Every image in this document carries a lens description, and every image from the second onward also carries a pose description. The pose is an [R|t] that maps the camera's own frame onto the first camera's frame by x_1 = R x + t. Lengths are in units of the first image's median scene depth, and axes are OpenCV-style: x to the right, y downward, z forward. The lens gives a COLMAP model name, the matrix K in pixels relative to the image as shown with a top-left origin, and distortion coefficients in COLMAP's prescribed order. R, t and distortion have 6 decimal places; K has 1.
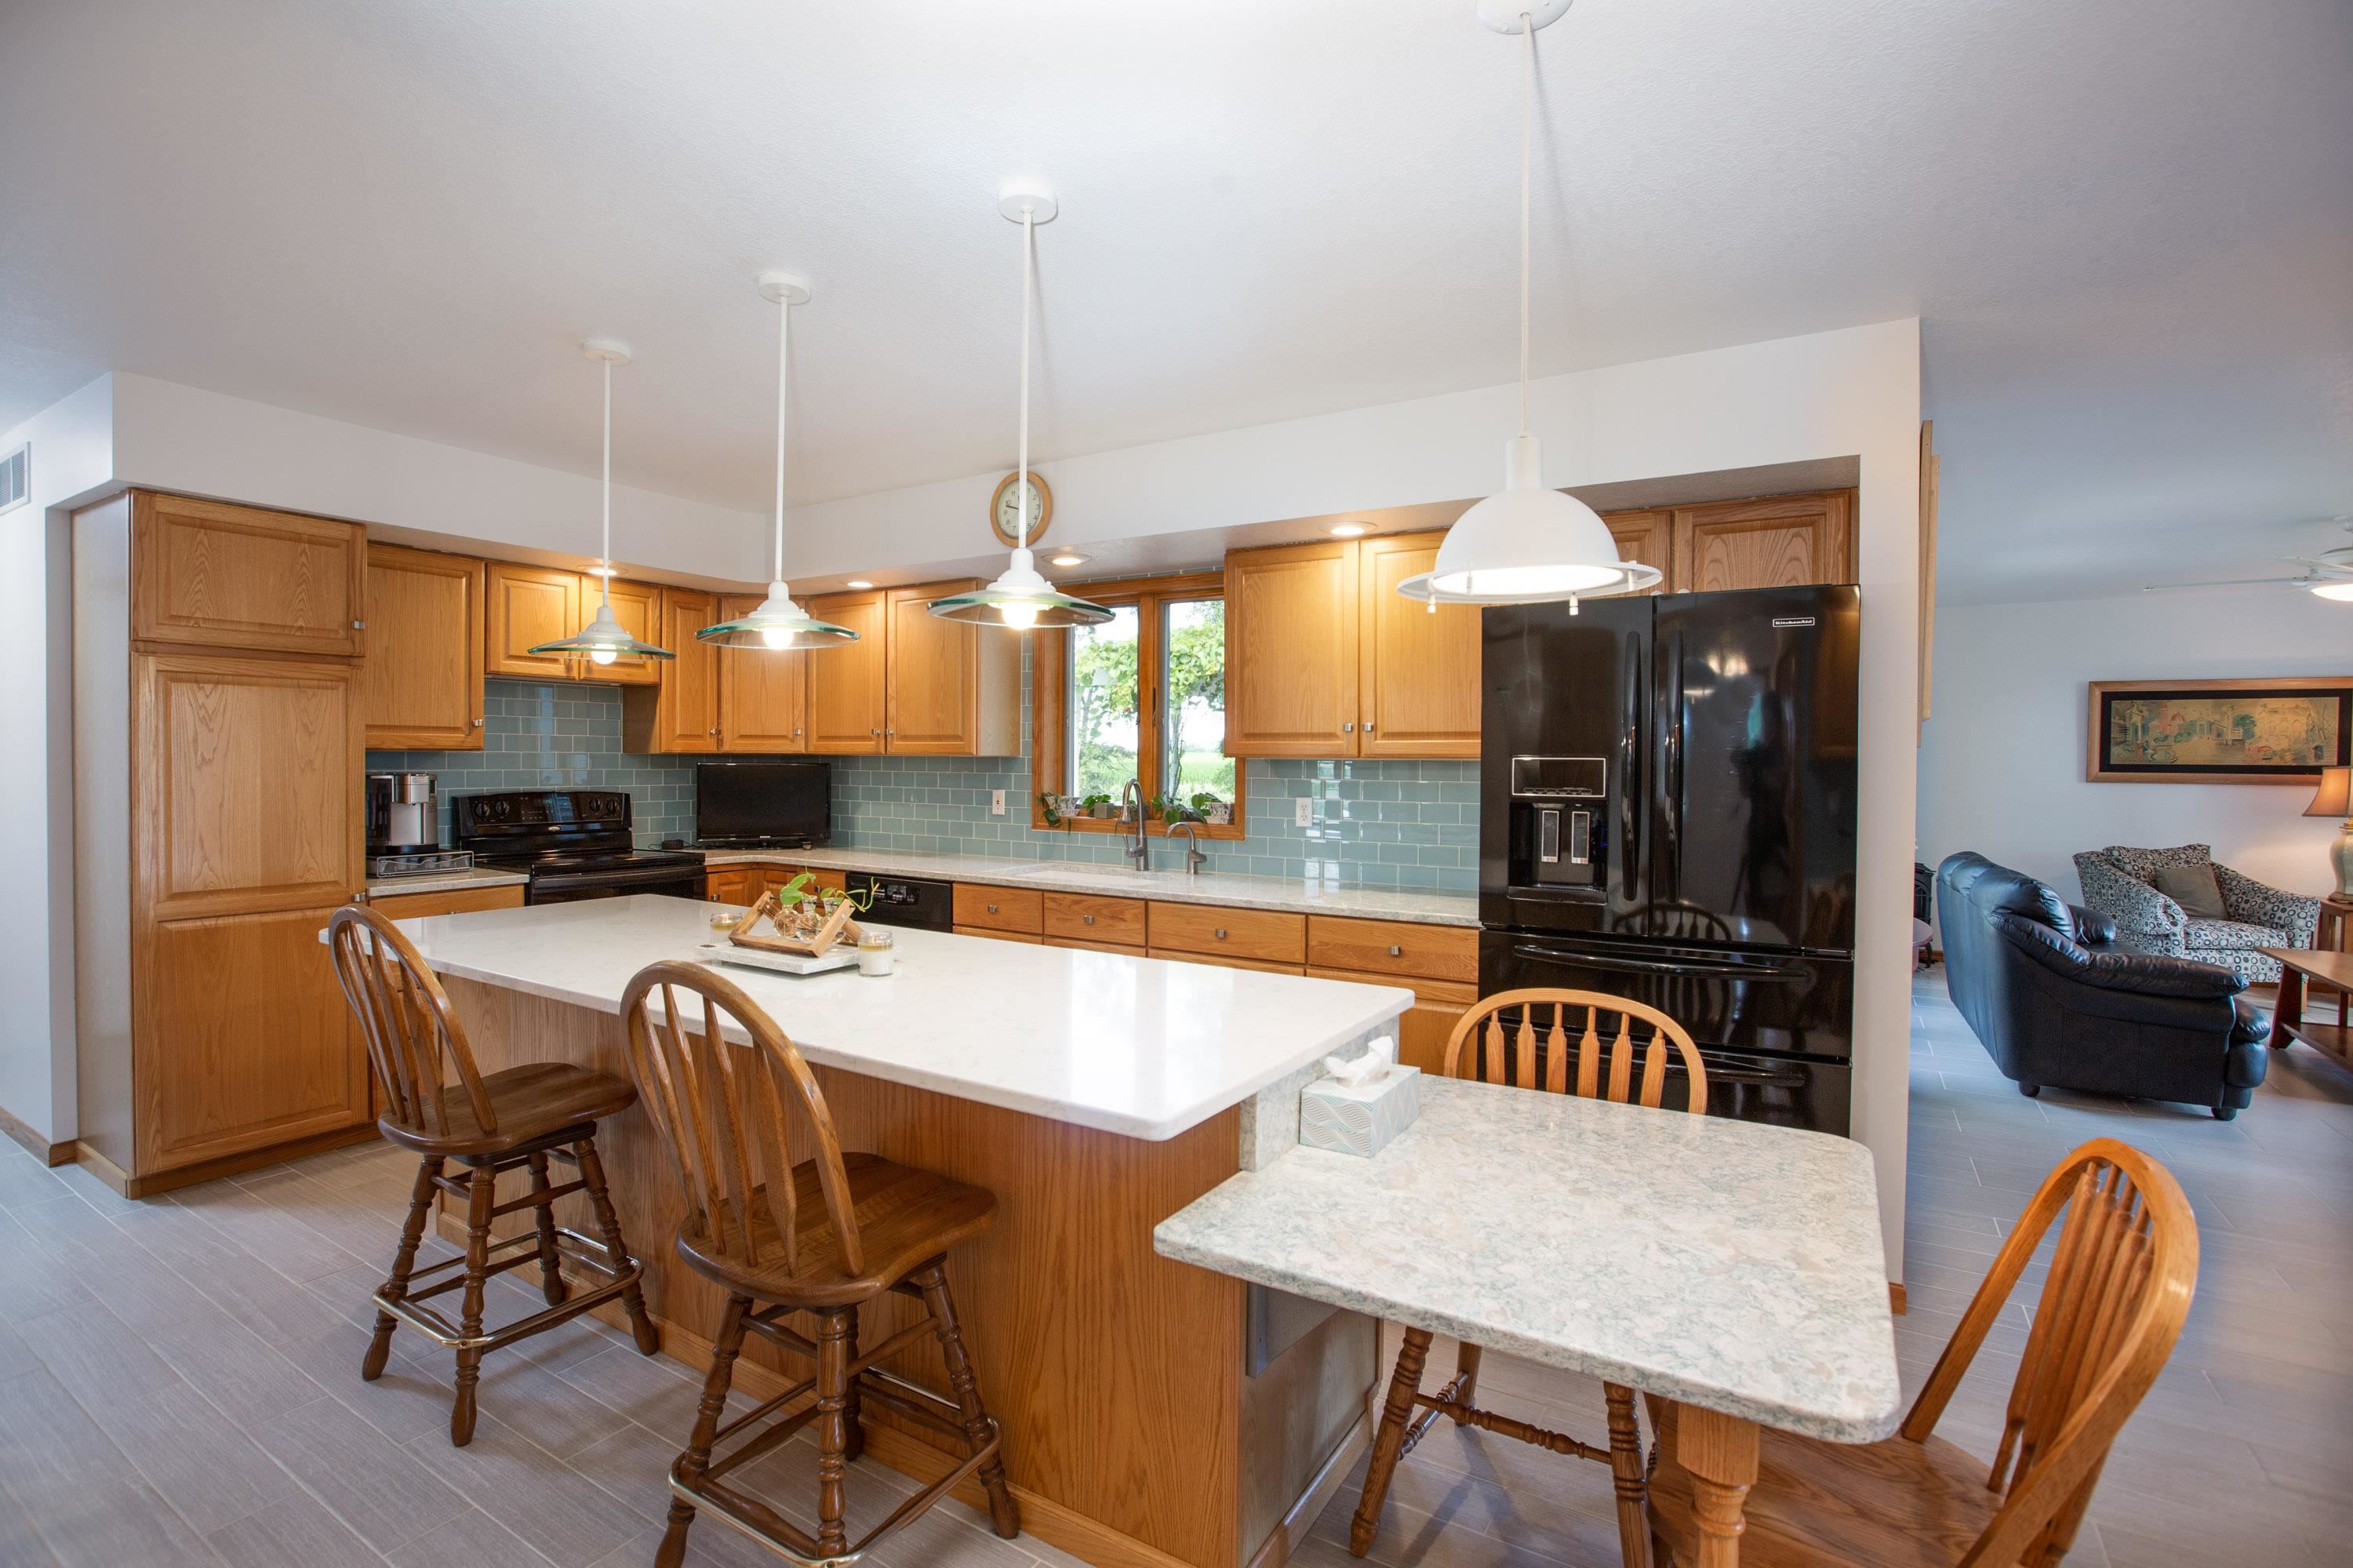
lens RADIAL K [[1094.4, 0, 1163.6], [0, 1094.4, 775.8], [0, 0, 1]] dist [-0.031916, 0.004686]
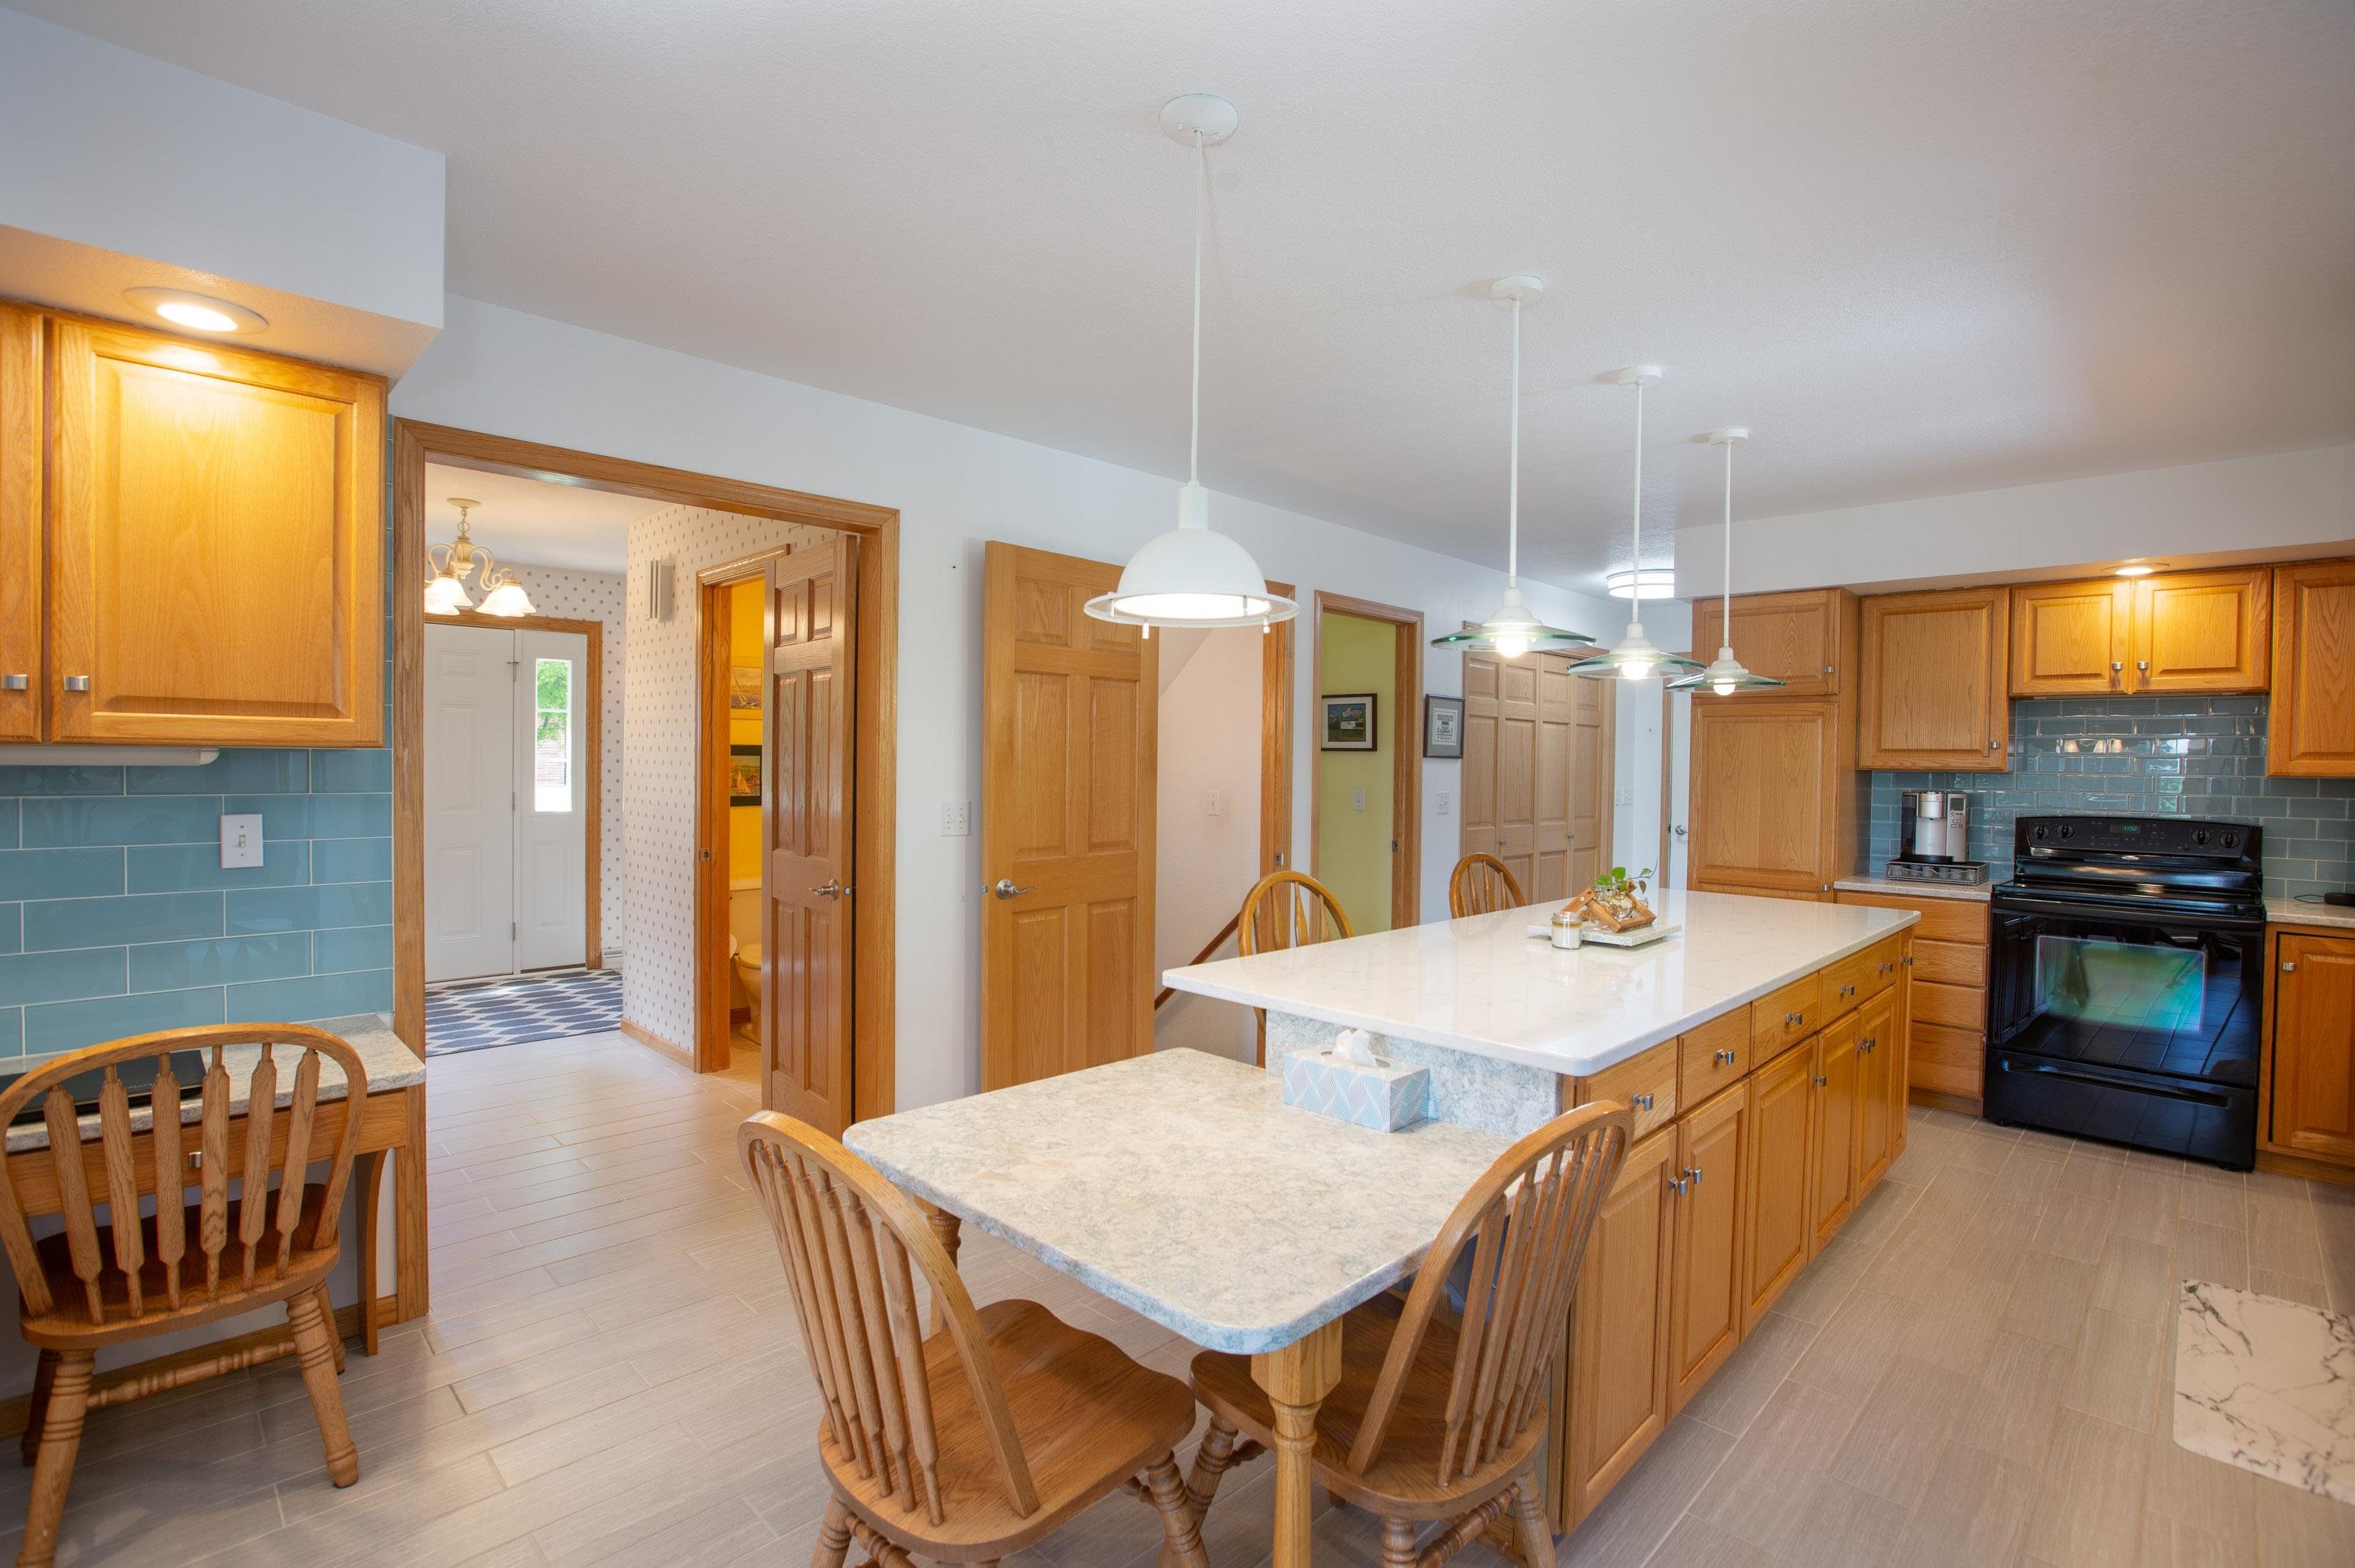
lens RADIAL K [[1095.1, 0, 1169.6], [0, 1095.1, 788.2], [0, 0, 1]] dist [-0.031916, 0.004686]
pose [[-0.235251, 0.009390, -0.971889, 1.356271], [-0.030015, 0.999406, 0.016921, -0.001784], [0.971471, 0.033152, -0.234829, 1.149974]]
